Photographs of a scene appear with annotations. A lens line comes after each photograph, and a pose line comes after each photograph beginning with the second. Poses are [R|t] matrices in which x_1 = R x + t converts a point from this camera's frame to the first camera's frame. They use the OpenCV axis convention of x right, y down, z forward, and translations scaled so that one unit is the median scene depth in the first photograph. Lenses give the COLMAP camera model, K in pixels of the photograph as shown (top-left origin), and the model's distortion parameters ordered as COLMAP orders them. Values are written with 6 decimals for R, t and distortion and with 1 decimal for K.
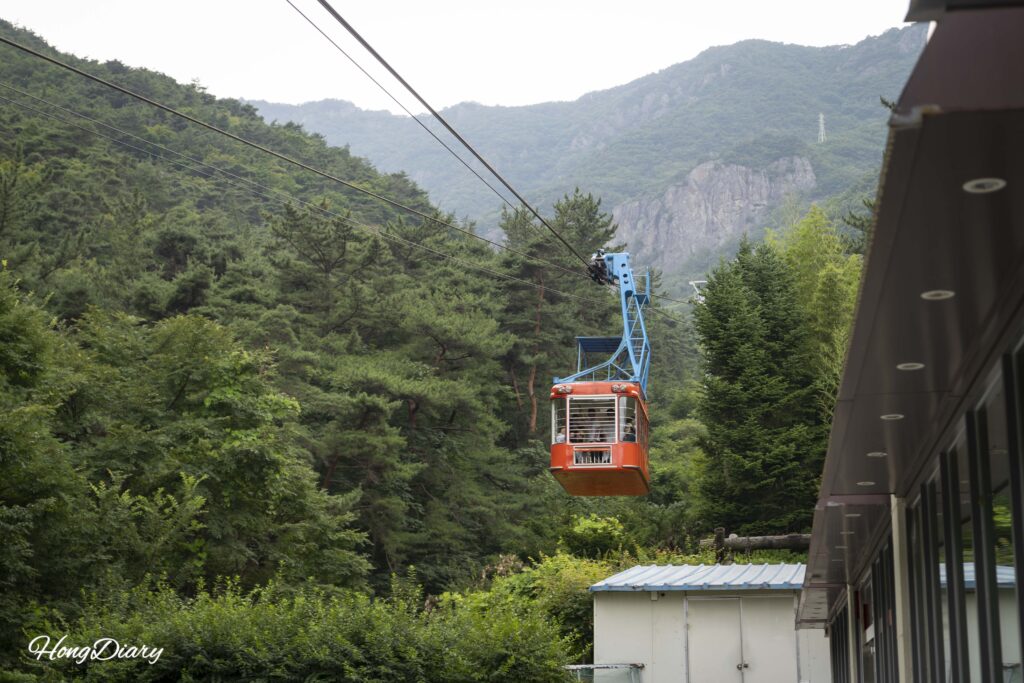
lens RADIAL K [[1683.3, 0, 512.0], [0, 1683.3, 341.5], [0, 0, 1]] dist [0.003199, 0.007277]
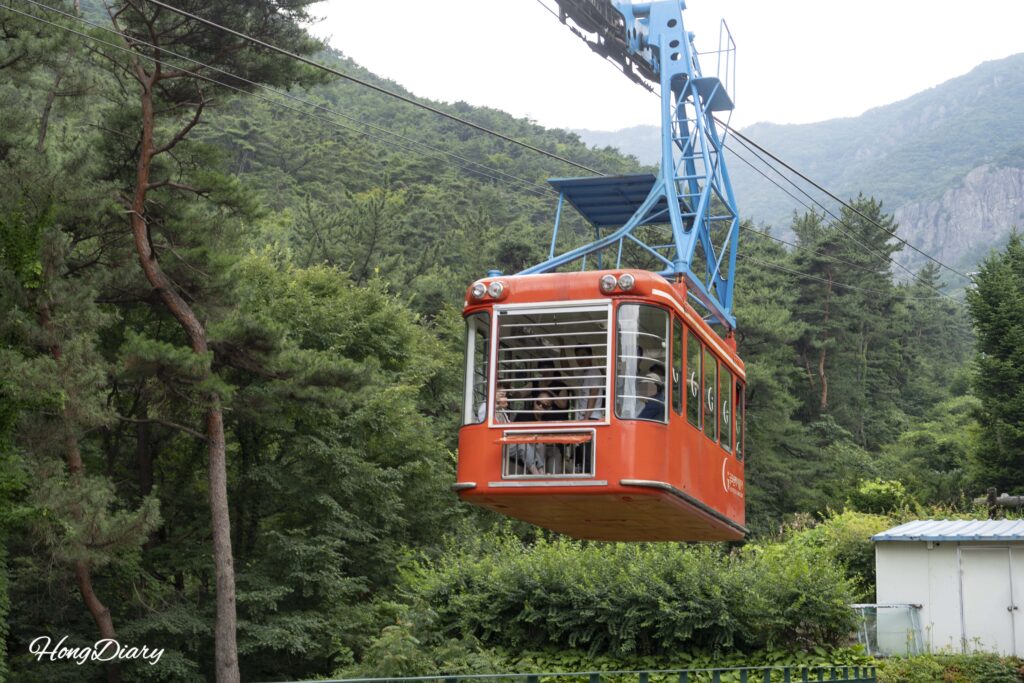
lens RADIAL K [[1451.7, 0, 512.0], [0, 1451.7, 341.5], [0, 0, 1]] dist [0.001203, 0.020478]
pose [[0.979857, -0.018453, -0.198844, 0.002270], [0.019496, 0.999805, 0.003289, 0.001956], [0.198745, -0.007099, 0.980026, -0.008564]]
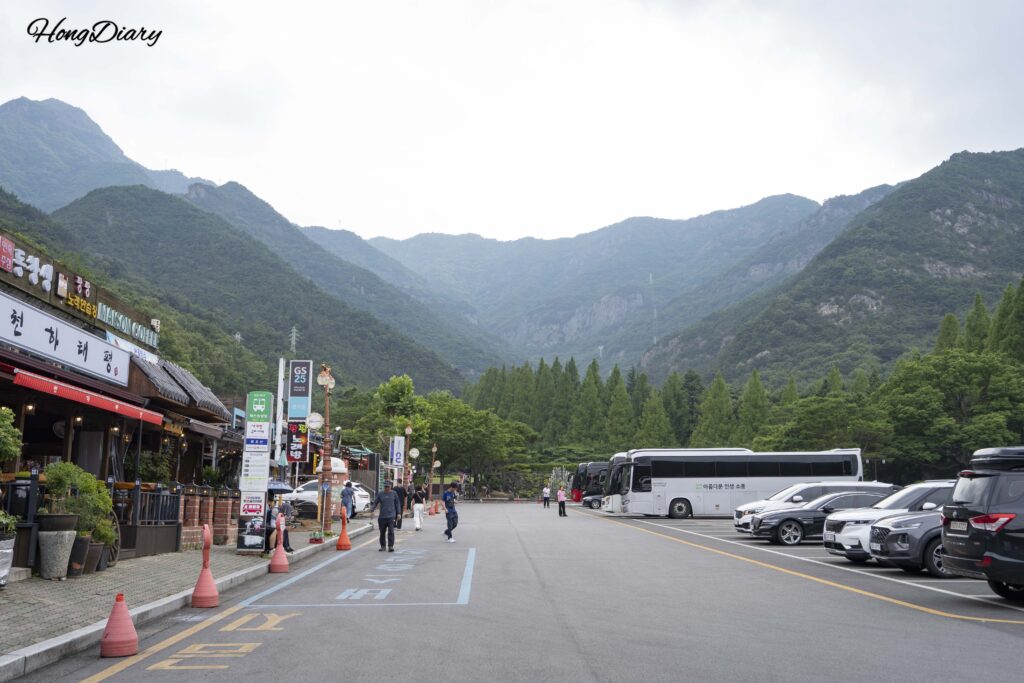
lens RADIAL K [[1055.6, 0, 512.0], [0, 1055.6, 341.5], [0, 0, 1]] dist [0.000077, -0.000052]
pose [[0.998829, 0.002736, -0.048312, 0.218910], [-0.000405, 0.998838, 0.048185, -0.647045], [0.048387, -0.048109, 0.997669, -4.888935]]
